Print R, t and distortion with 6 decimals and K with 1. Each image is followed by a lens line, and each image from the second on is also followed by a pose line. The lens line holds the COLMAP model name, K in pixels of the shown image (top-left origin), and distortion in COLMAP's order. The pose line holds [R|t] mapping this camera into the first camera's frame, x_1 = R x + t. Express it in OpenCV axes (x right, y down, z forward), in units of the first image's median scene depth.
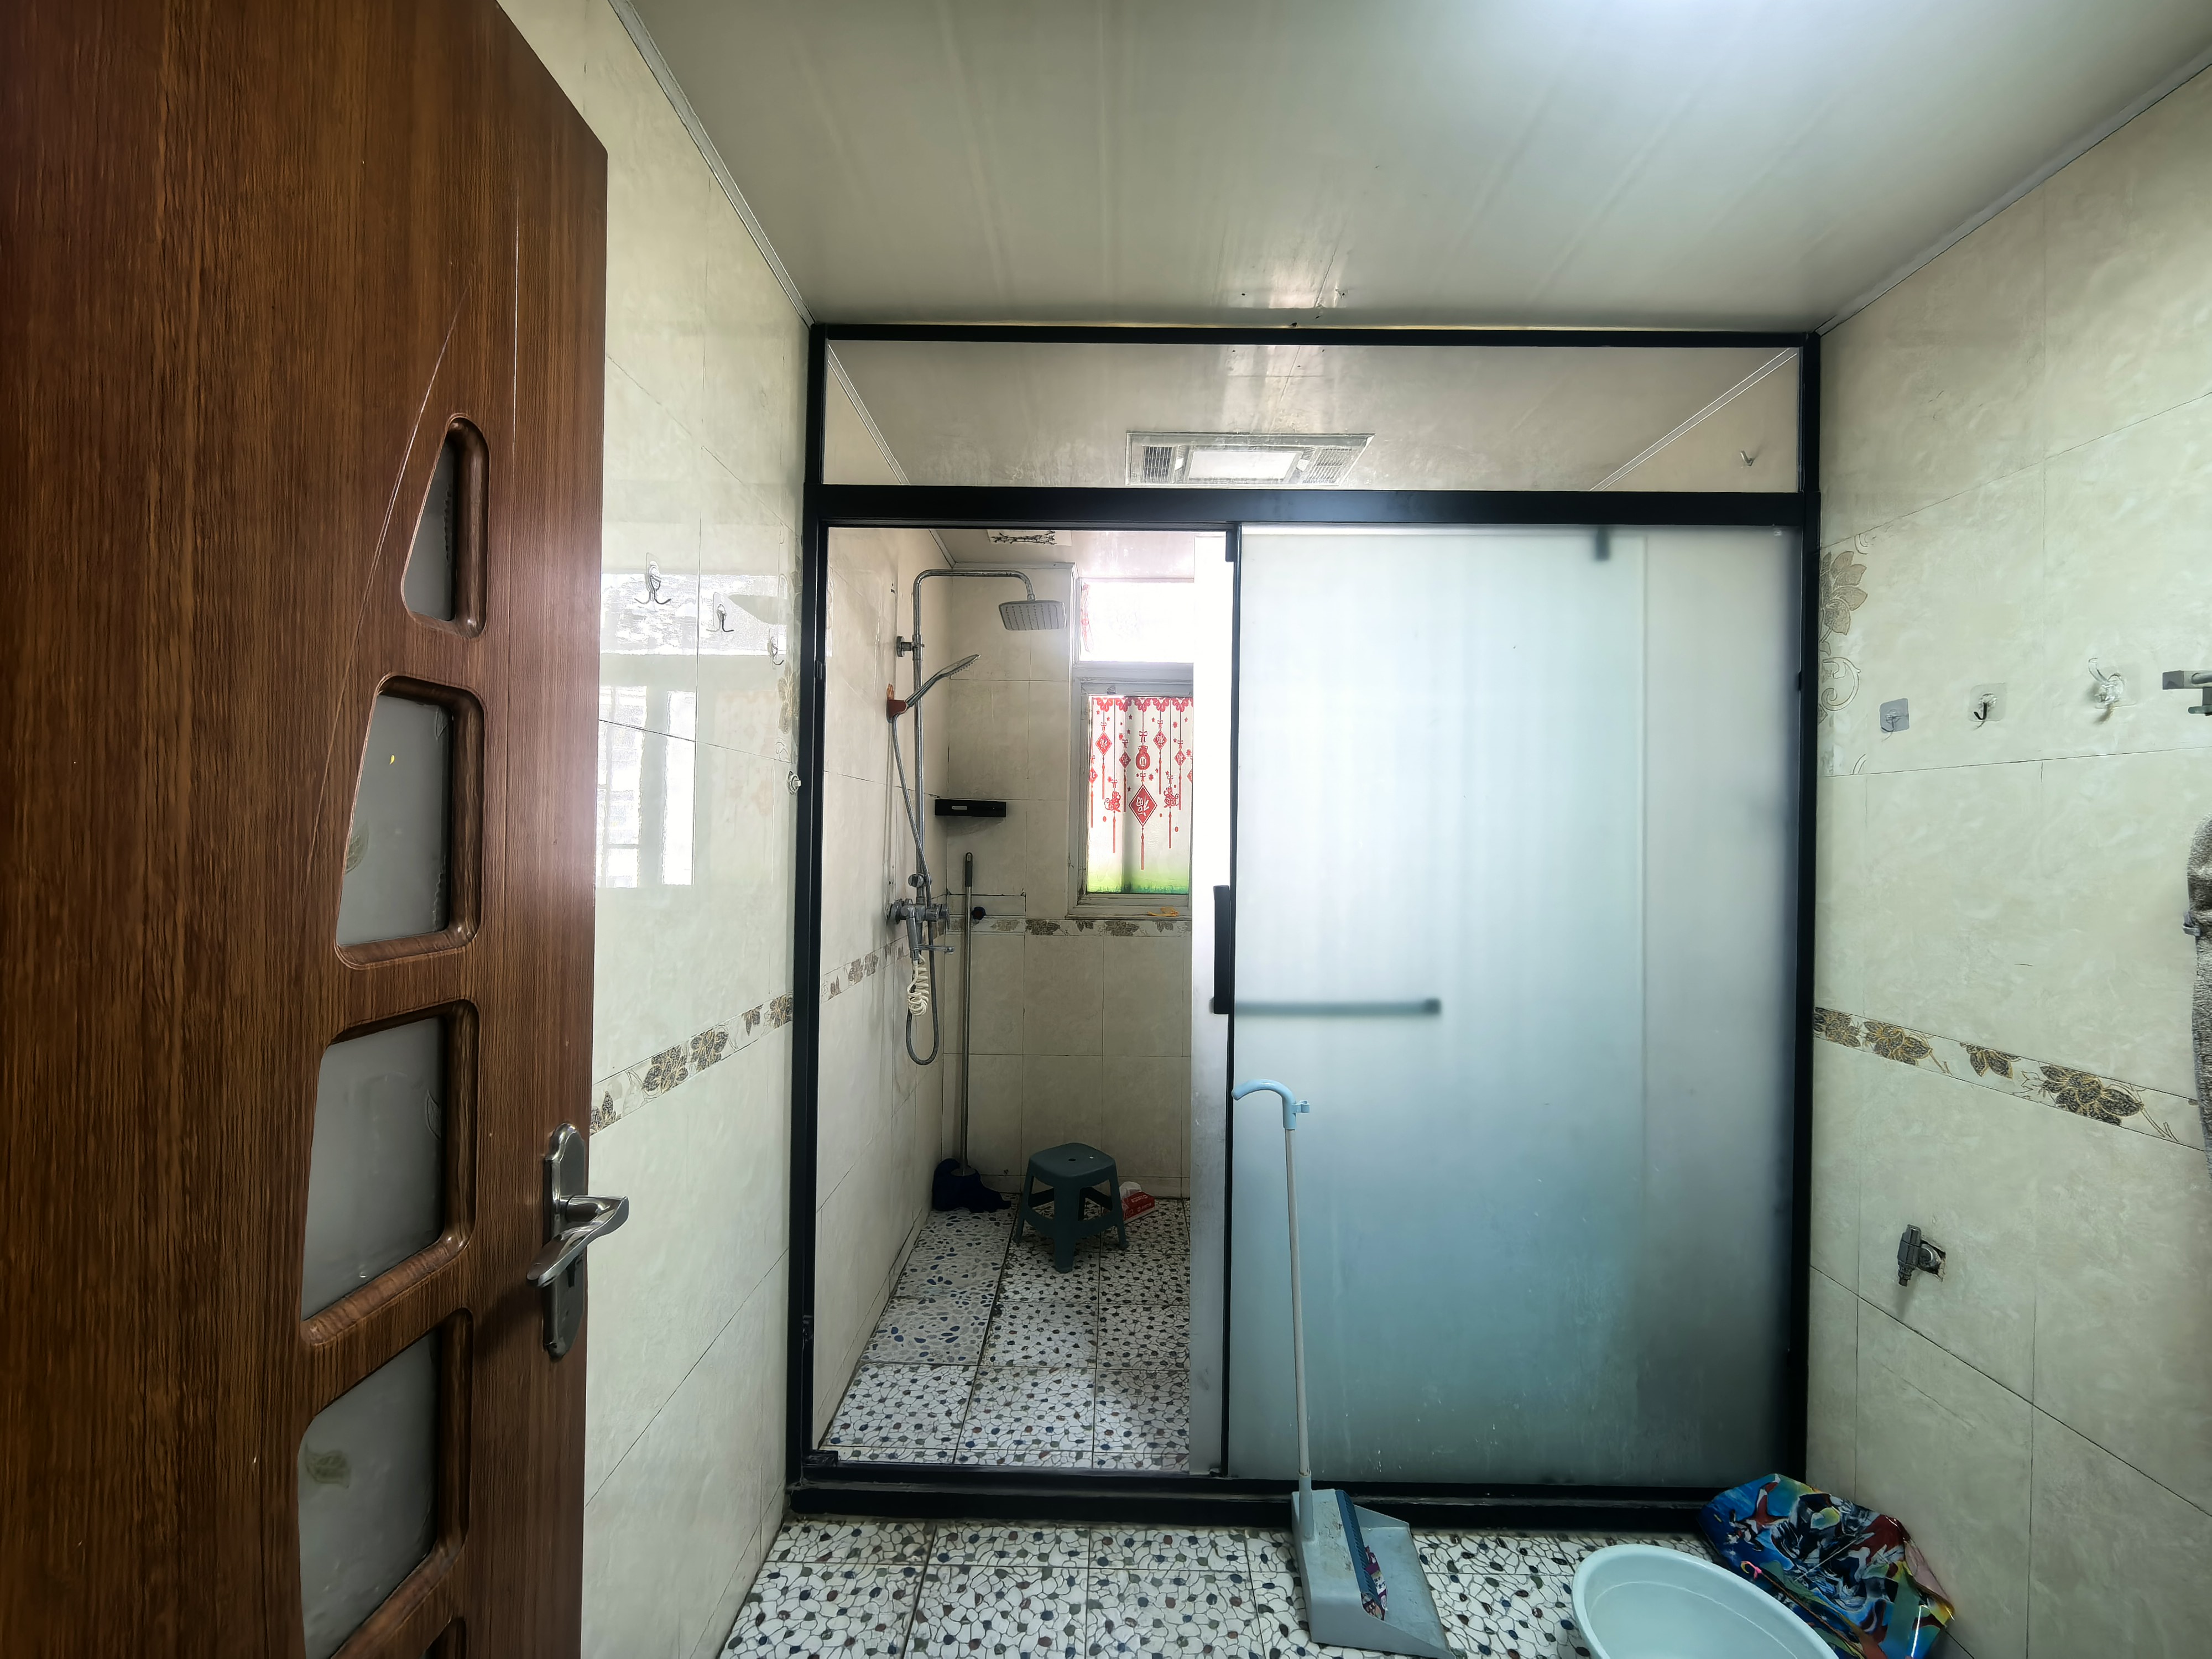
lens RADIAL K [[886.4, 0, 1102.5], [0, 886.4, 824.8], [0, 0, 1]] dist [-0.003672, -0.000946]
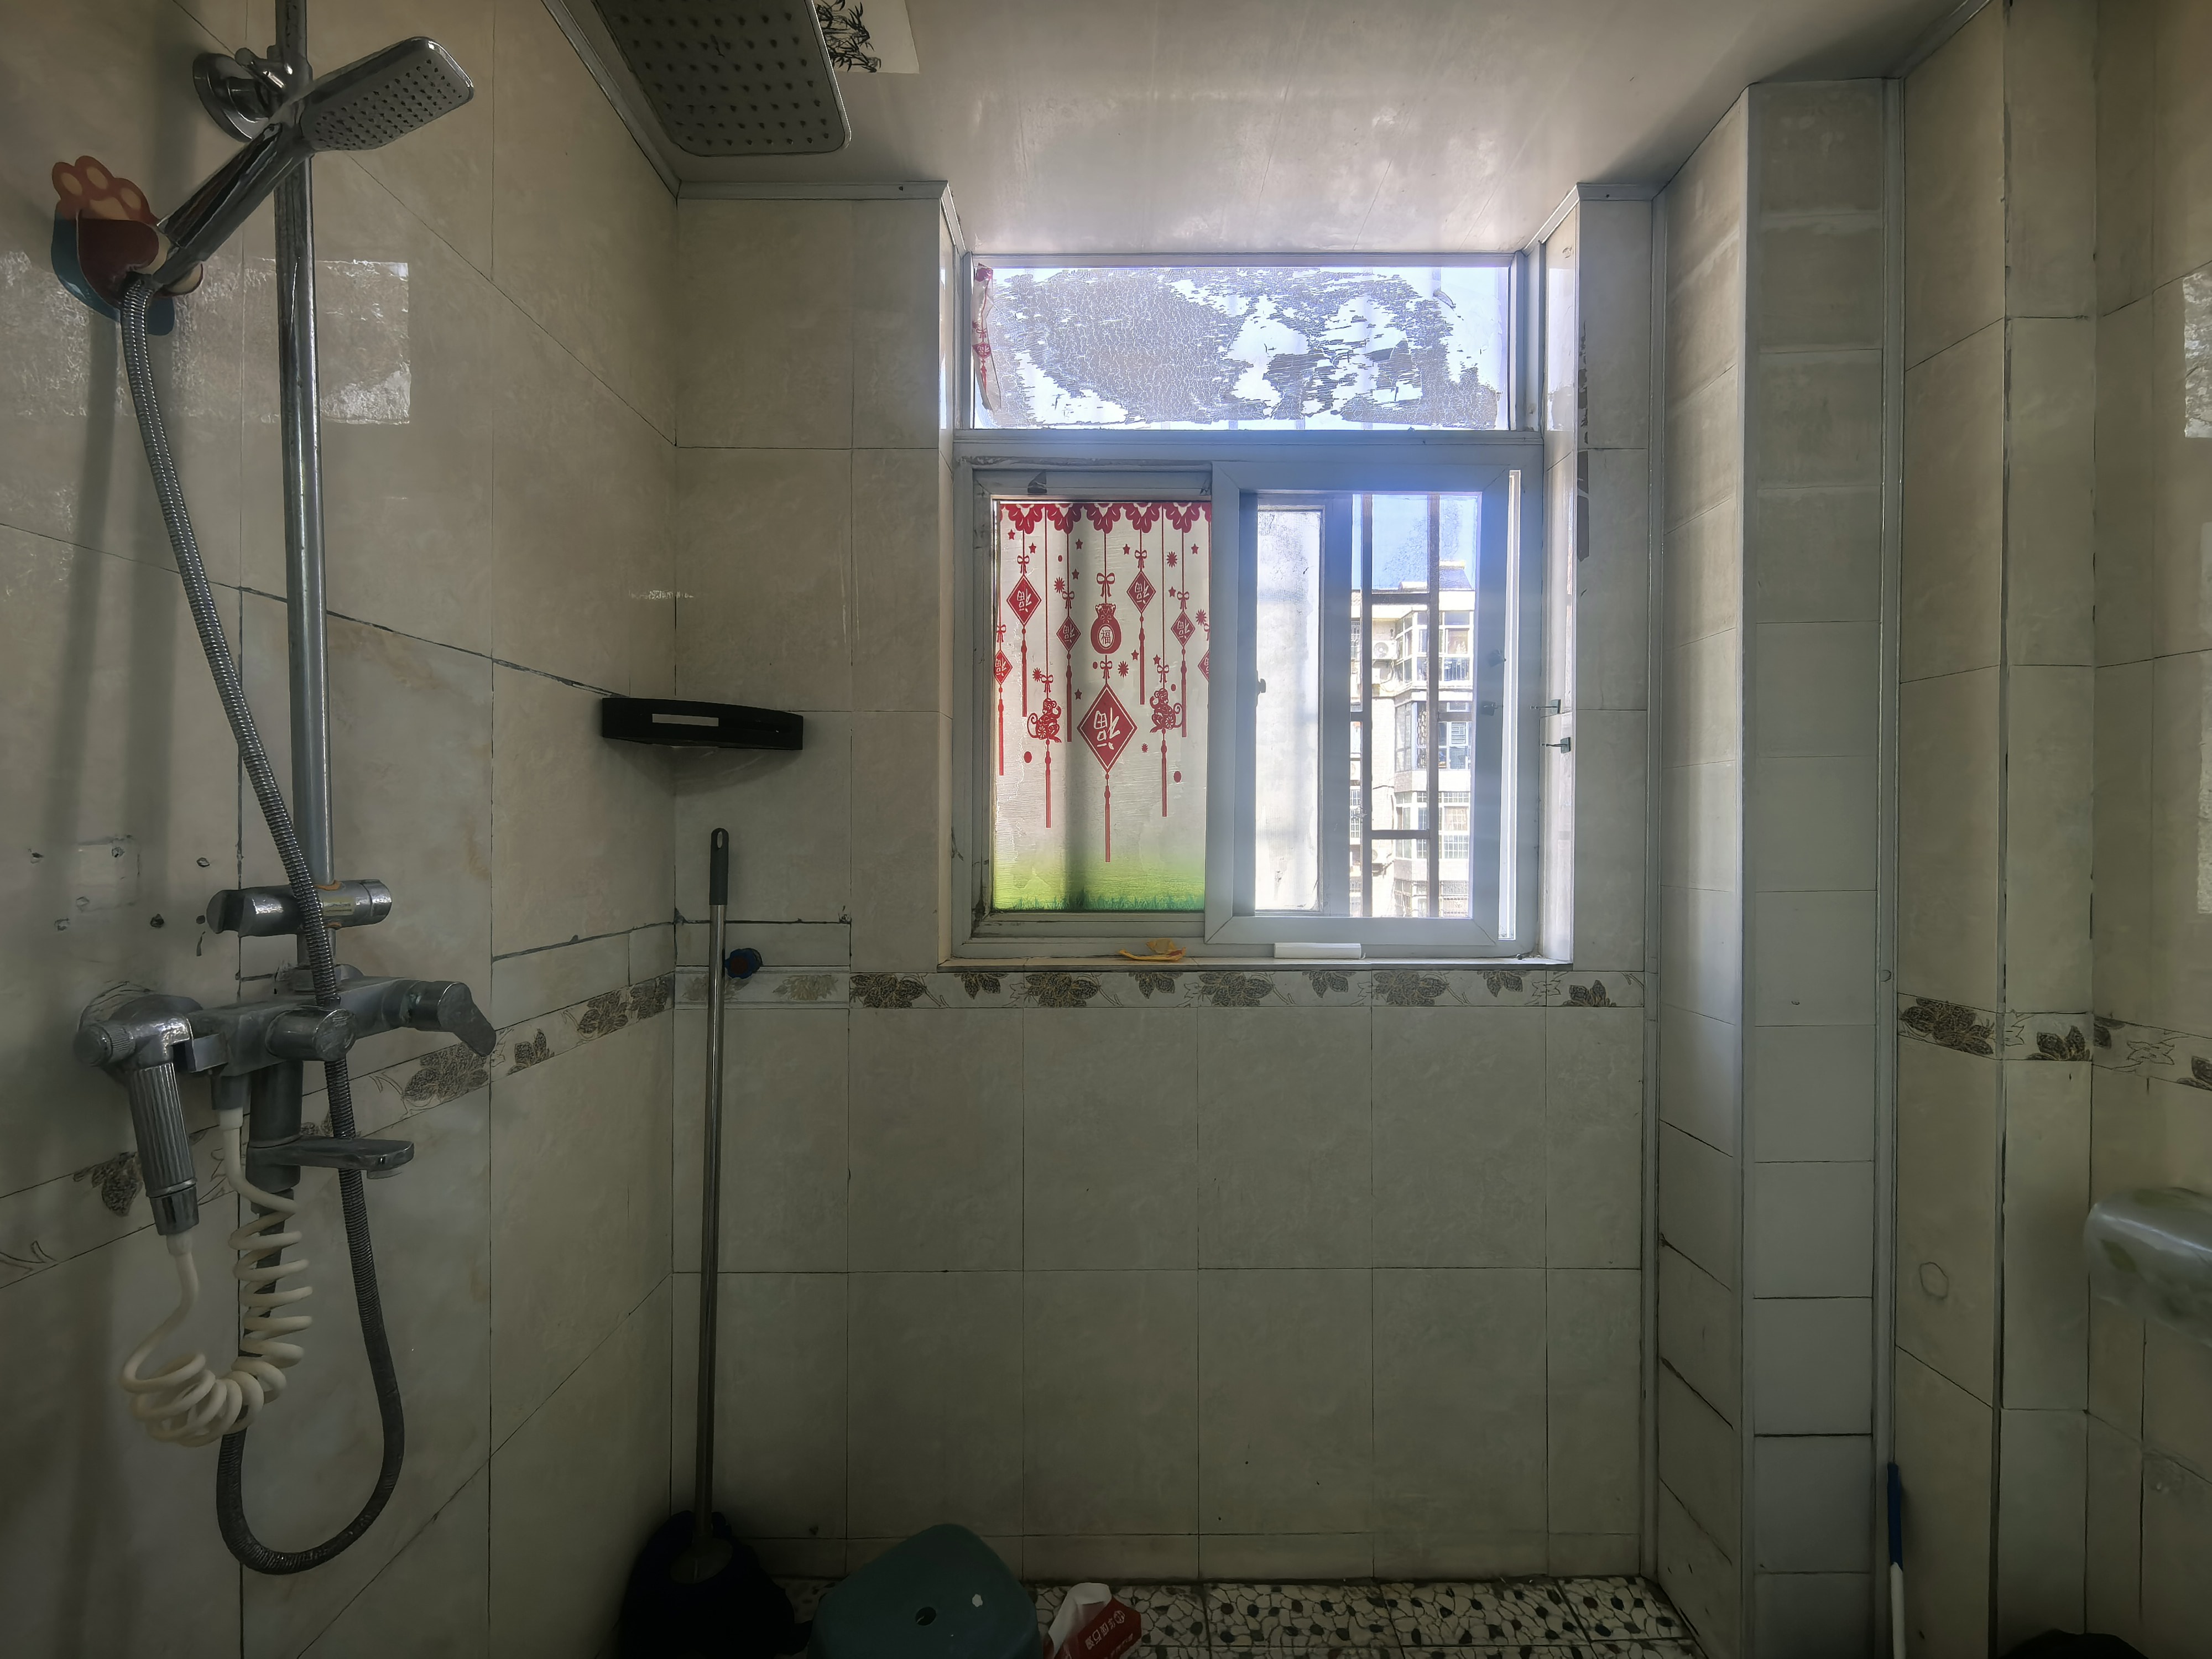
lens RADIAL K [[886.4, 0, 1102.5], [0, 886.4, 824.8], [0, 0, 1]] dist [-0.003672, -0.000946]
pose [[0.999747, -0.012516, 0.018708, 0.033543], [0.012338, 0.999877, 0.009634, 0.025822], [-0.018826, -0.009401, 0.999779, 0.519854]]
